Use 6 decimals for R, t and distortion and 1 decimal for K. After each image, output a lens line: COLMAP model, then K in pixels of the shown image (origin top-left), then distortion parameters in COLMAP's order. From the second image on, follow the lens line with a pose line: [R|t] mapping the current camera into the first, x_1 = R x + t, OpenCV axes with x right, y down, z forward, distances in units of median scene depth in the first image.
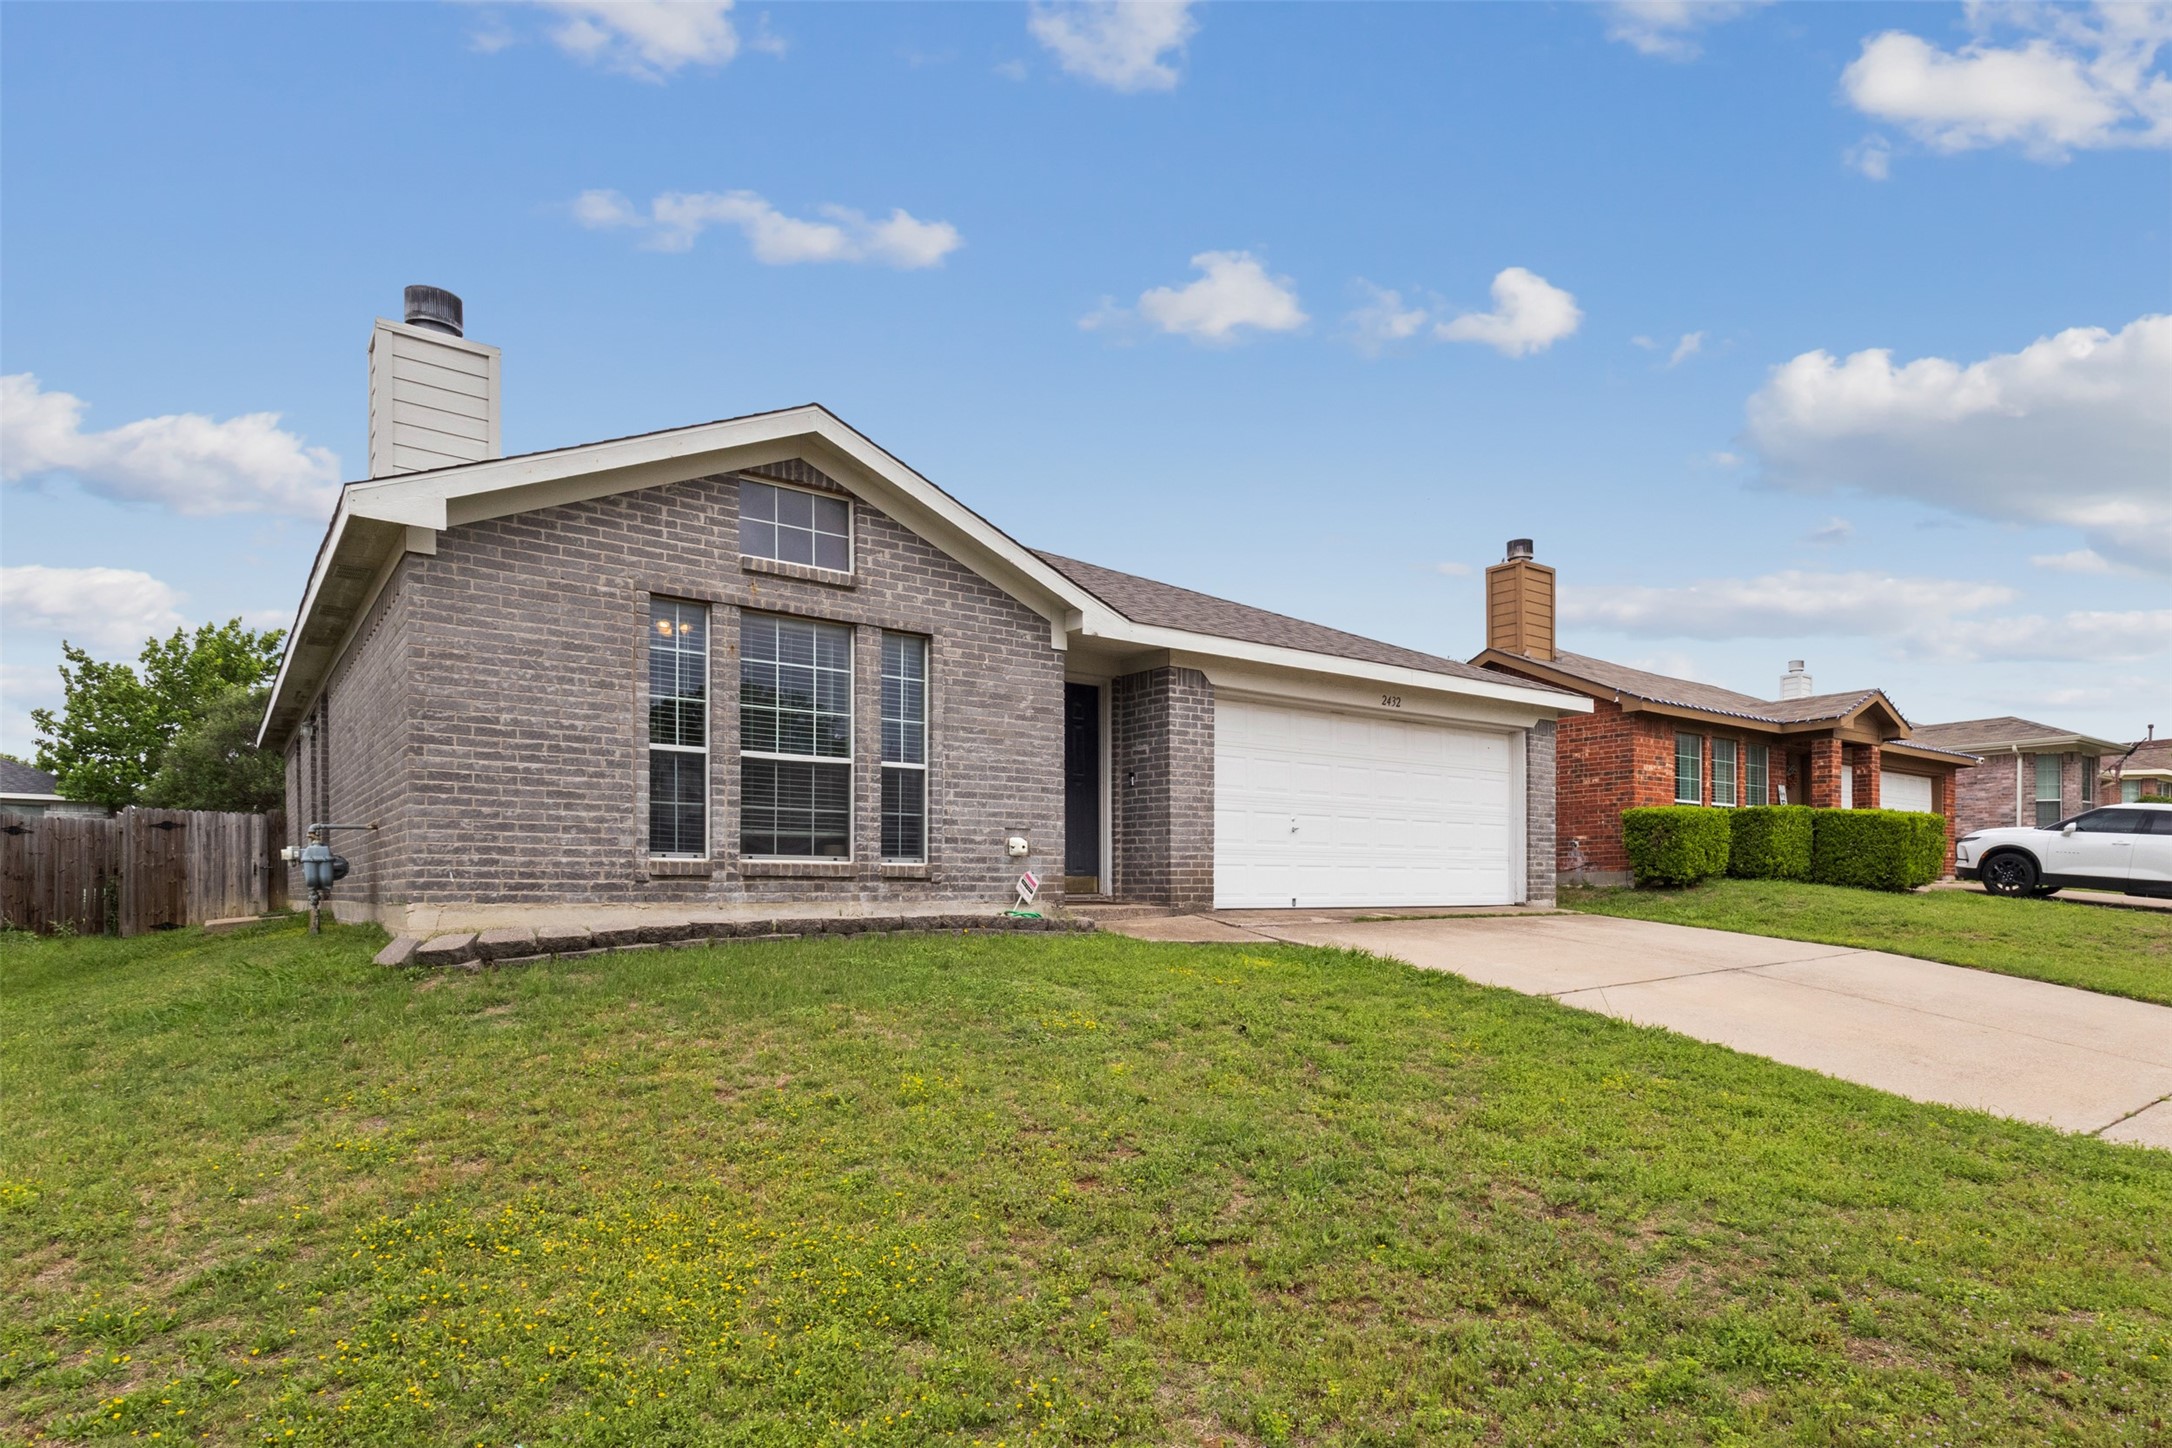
lens RADIAL K [[1067.0, 0, 1087.3], [0, 1067.0, 790.1], [0, 0, 1]] dist [0.002206, 0.000246]
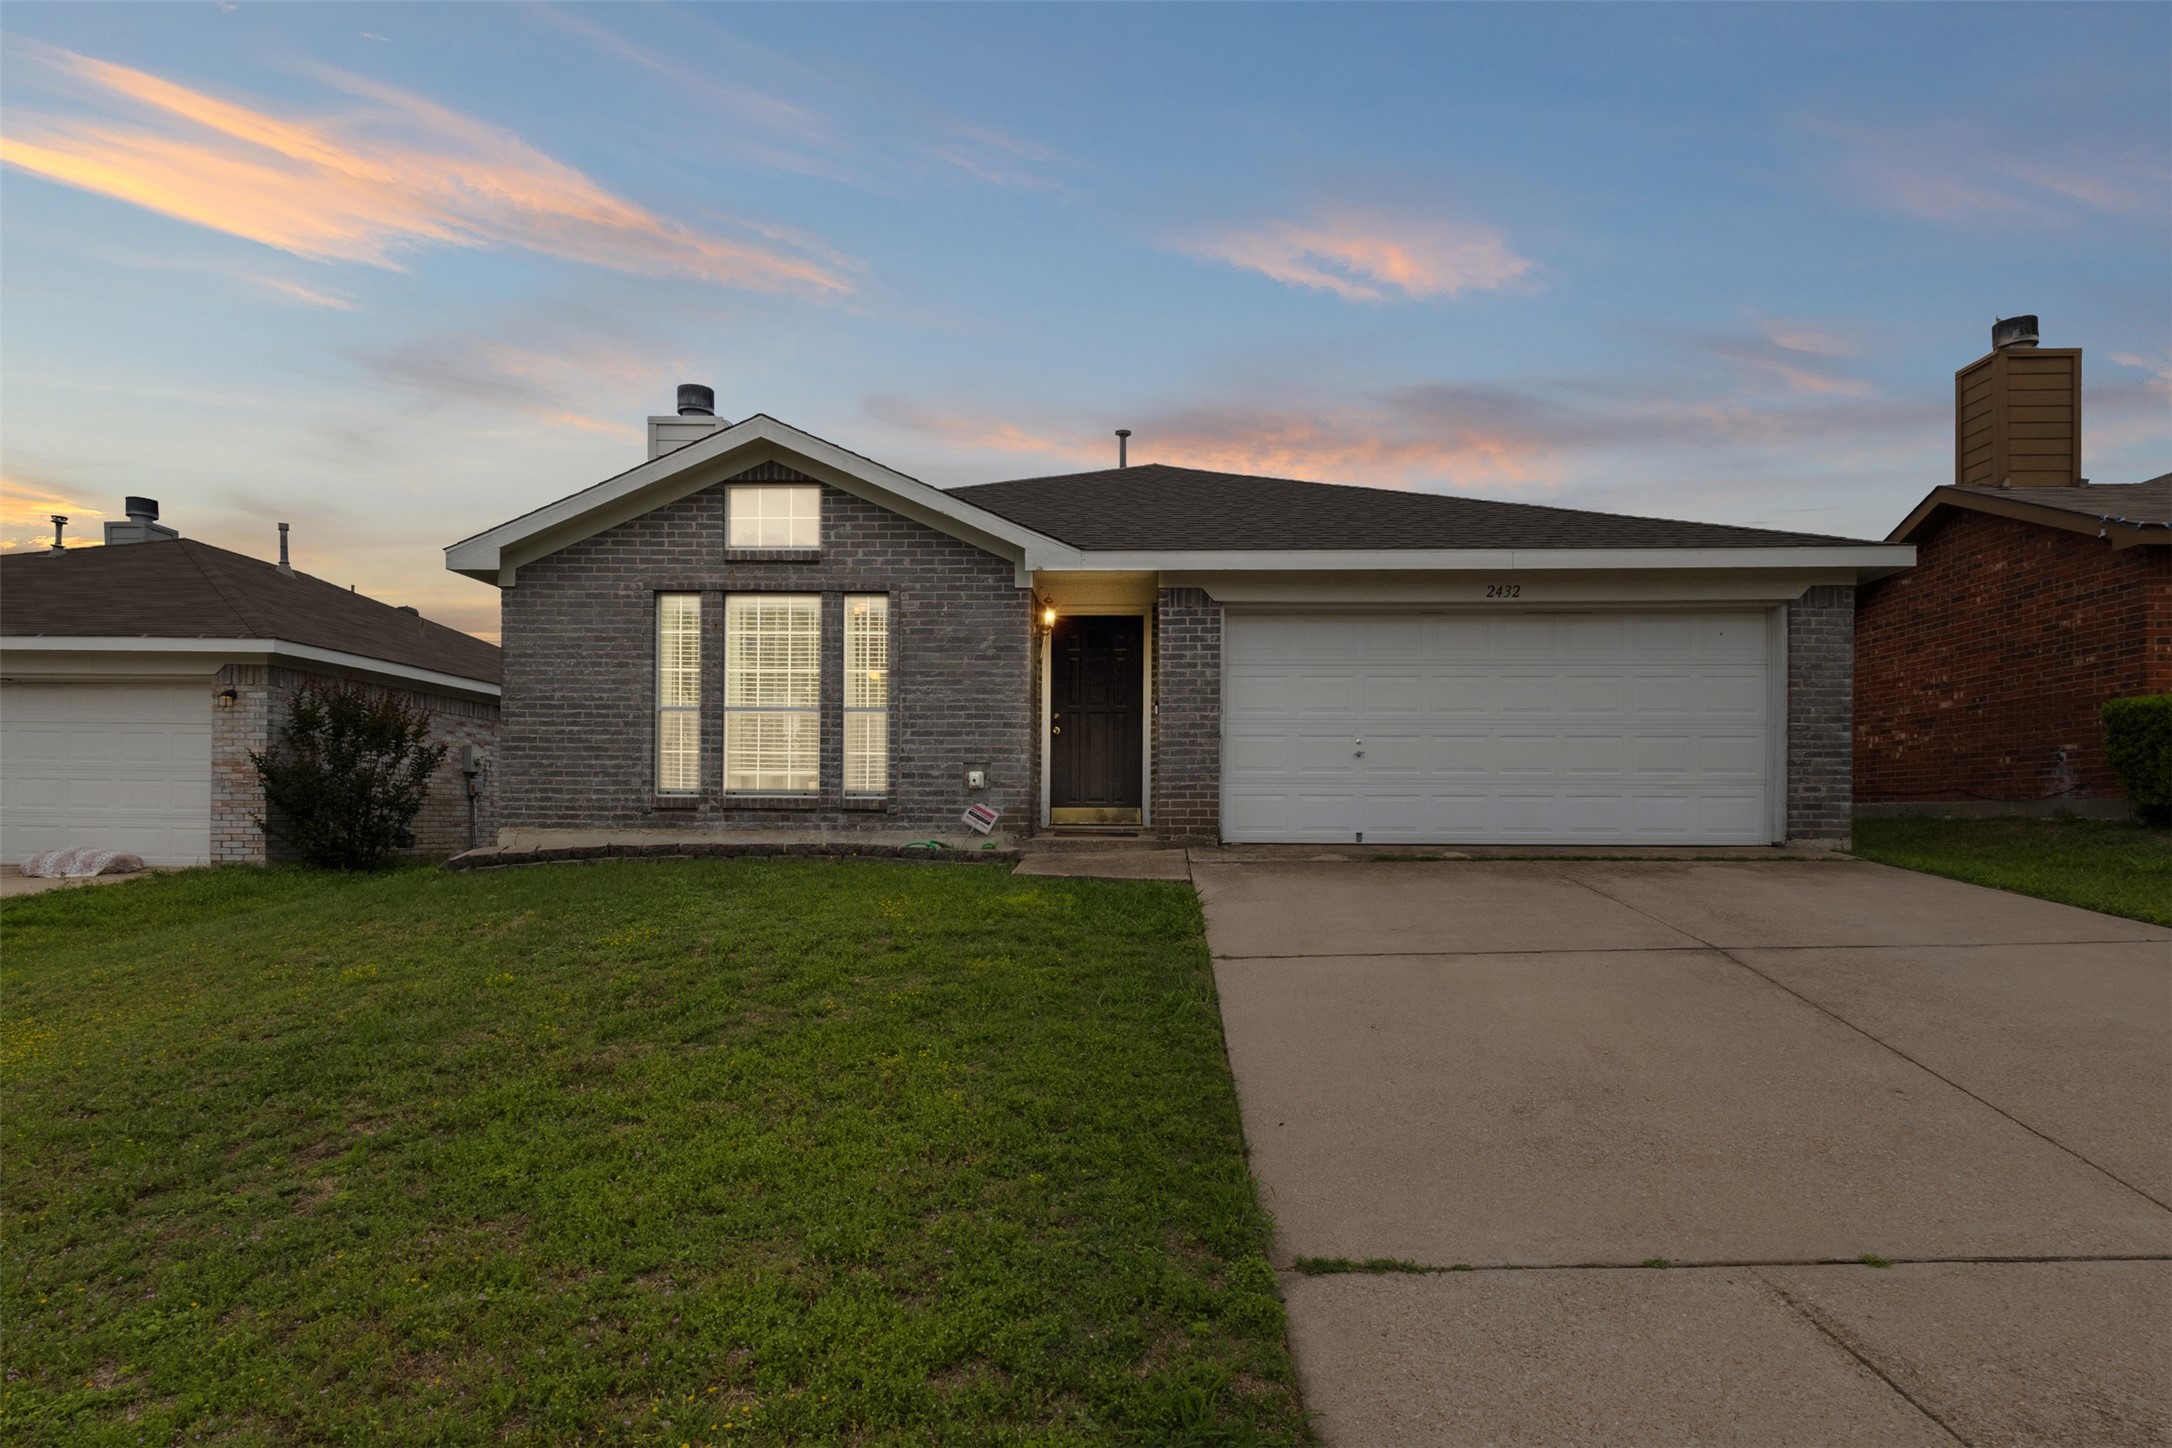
lens RADIAL K [[1006.2, 0, 1086.0], [0, 1006.2, 724.0], [0, 0, 1]] dist [0.000417, 0.000284]
pose [[0.817541, -0.047951, -0.573870, 0.634208], [0.048622, 0.998717, -0.014183, 0.018011], [0.573814, -0.016308, 0.818823, 0.262526]]
